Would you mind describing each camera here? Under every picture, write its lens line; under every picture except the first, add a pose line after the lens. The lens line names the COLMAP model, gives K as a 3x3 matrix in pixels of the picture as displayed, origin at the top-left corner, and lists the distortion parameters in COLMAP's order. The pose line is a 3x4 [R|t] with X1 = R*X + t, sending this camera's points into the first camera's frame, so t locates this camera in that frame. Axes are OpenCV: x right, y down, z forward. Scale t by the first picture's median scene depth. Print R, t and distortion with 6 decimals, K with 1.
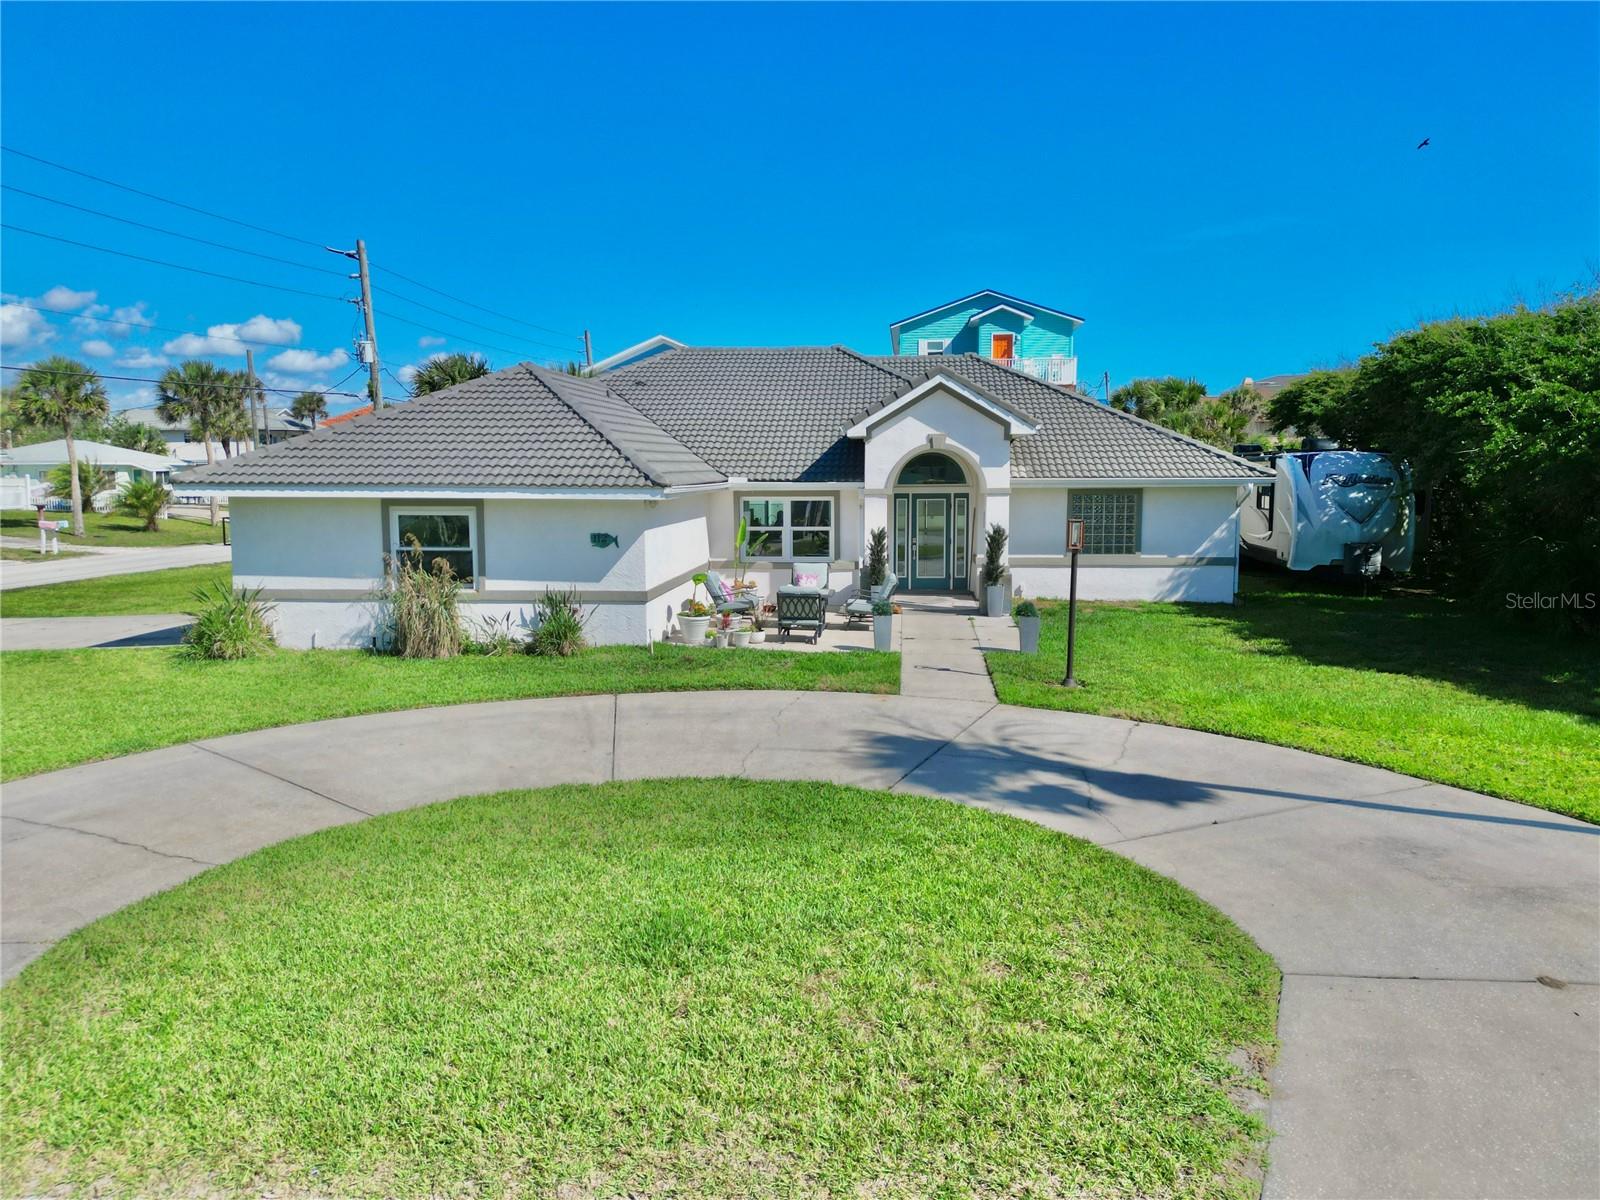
lens RADIAL K [[1127.9, 0, 803.4], [0, 1127.9, 594.6], [0, 0, 1]] dist [0.027625, -0.004892]
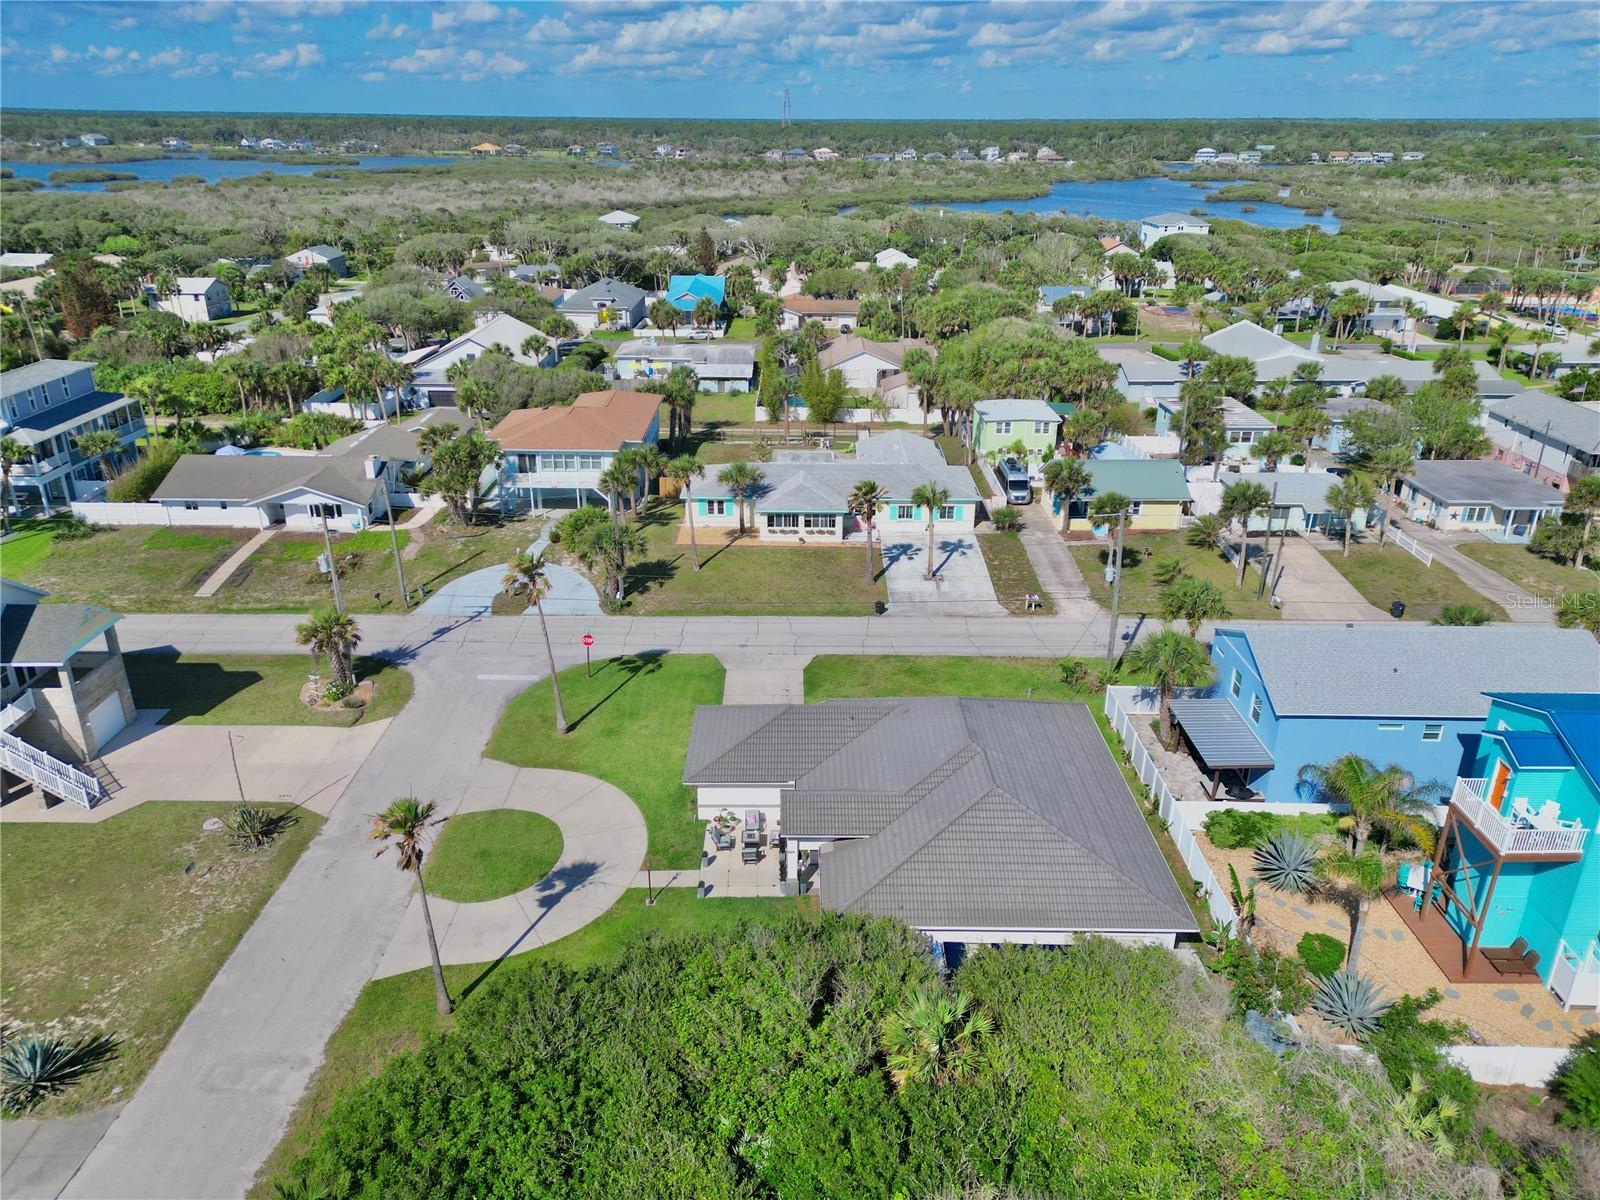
lens RADIAL K [[1131.5, 0, 800.0], [0, 1131.5, 600.0], [0, 0, 1]] dist [0.090853, -0.000098]
pose [[0.089221, 0.396844, -0.913539, 2.258103], [-0.113138, 0.915299, 0.386559, -1.566204], [0.989565, 0.068867, 0.126562, 0.691618]]
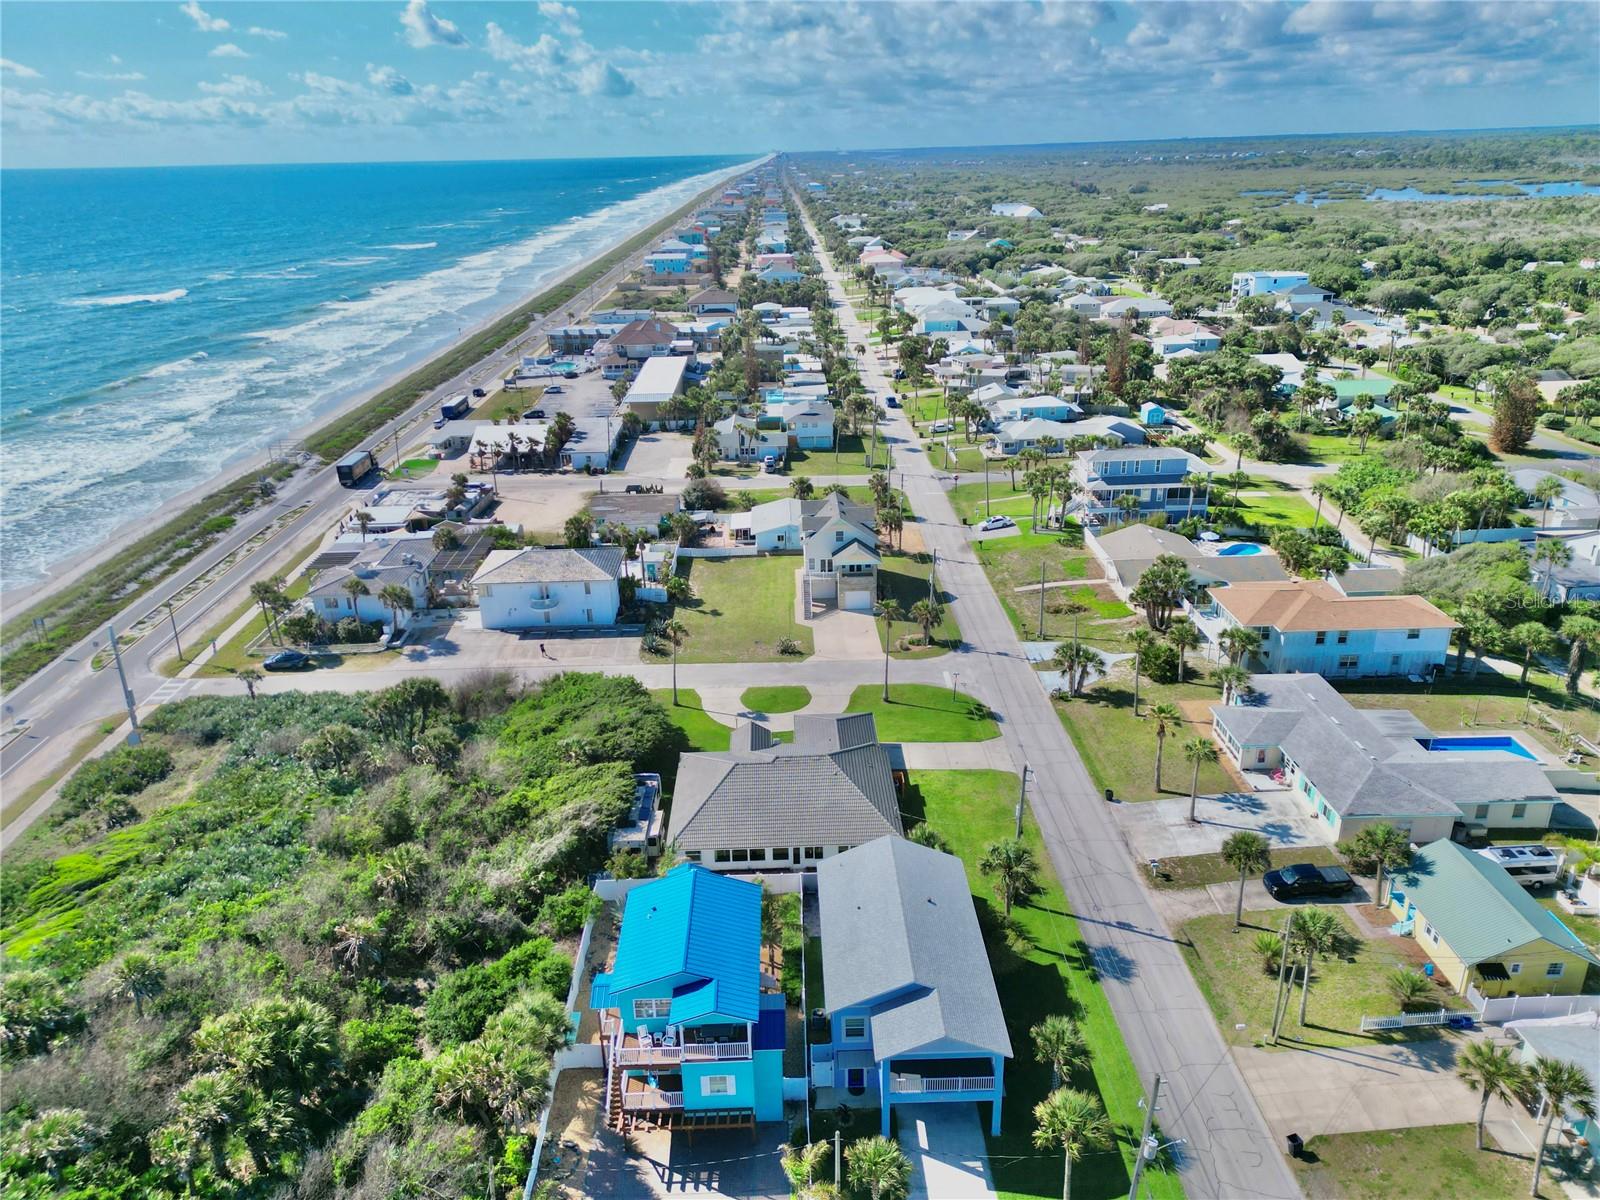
lens RADIAL K [[1105.4, 0, 800.0], [0, 1105.4, 600.0], [0, 0, 1]] dist [0.088882, -0.088138]
pose [[-0.993157, 0.067429, -0.095355, 0.335151], [0.014434, 0.881092, 0.472724, -2.999574], [0.115892, 0.468112, -0.876036, 5.070591]]
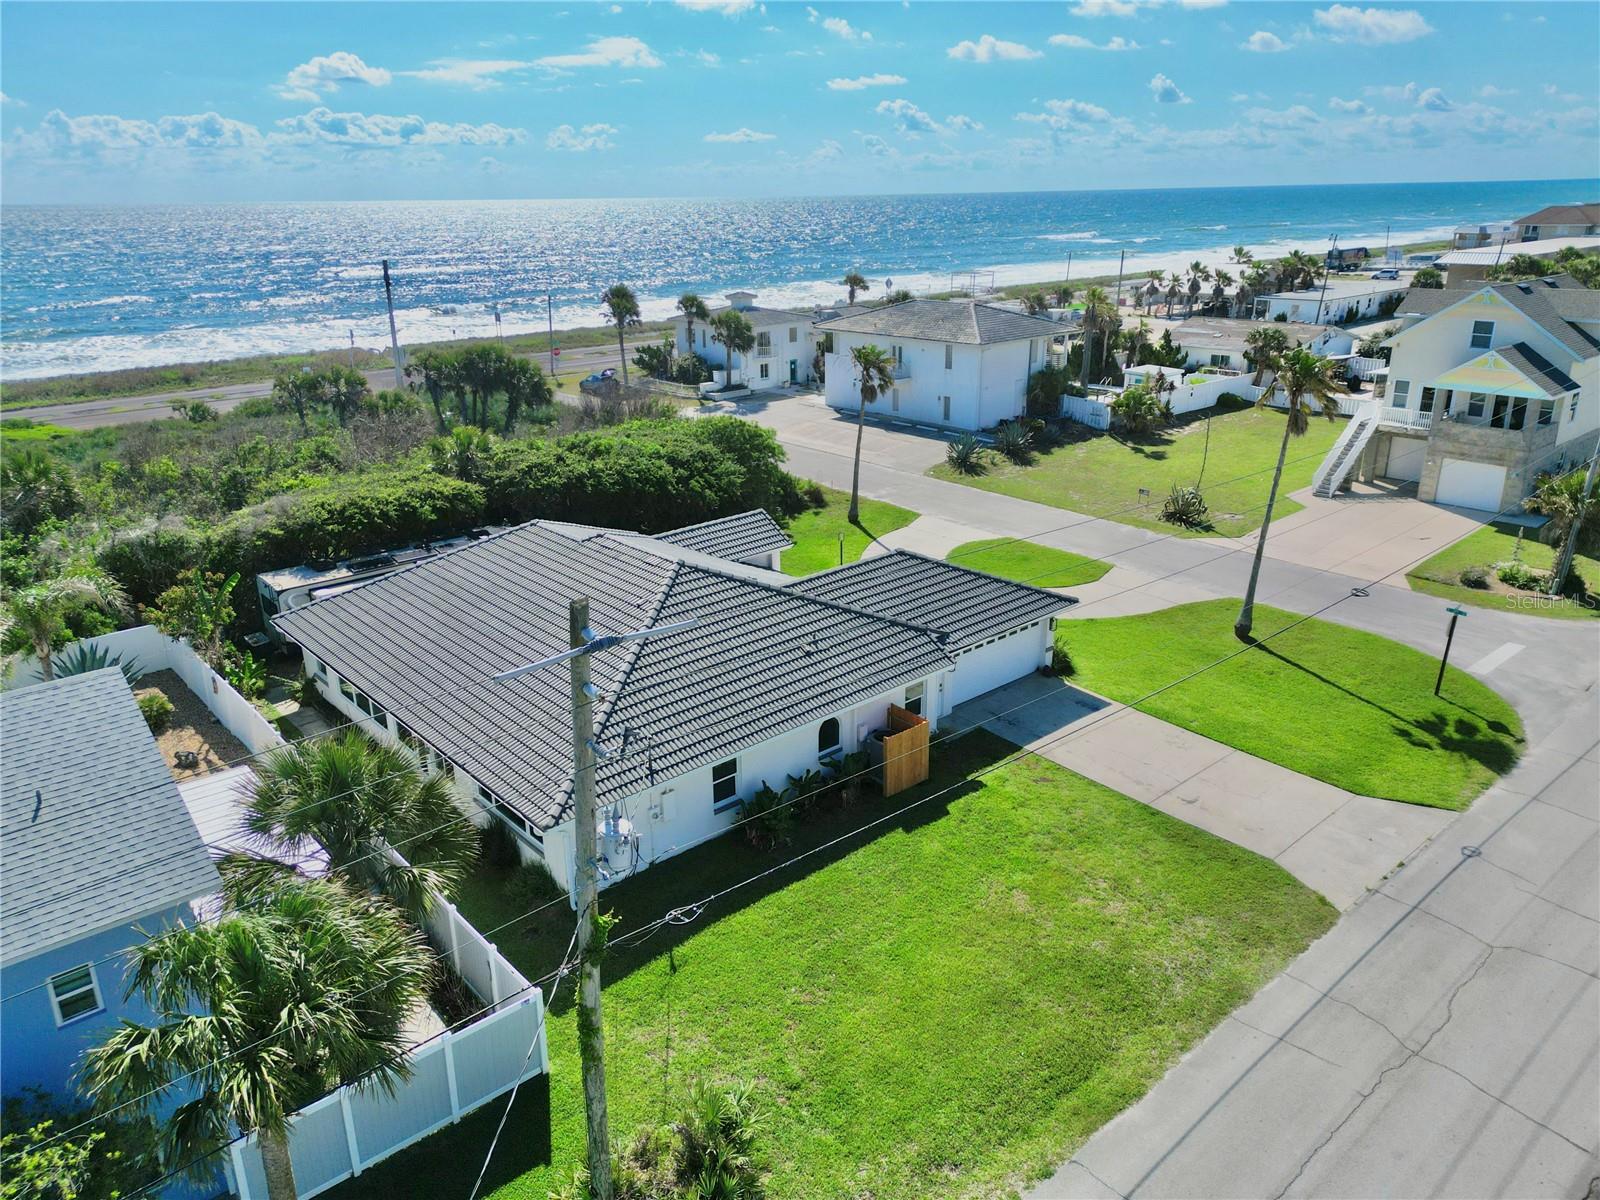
lens RADIAL K [[1100.3, 0, 803.0], [0, 1100.3, 643.5], [0, 0, 1]] dist [0.088422, -0.080587]
pose [[-0.728726, -0.243519, 0.640044, -1.341110], [0.090623, 0.892125, 0.442607, -0.891156], [-0.678782, 0.380542, -0.628046, 2.349020]]
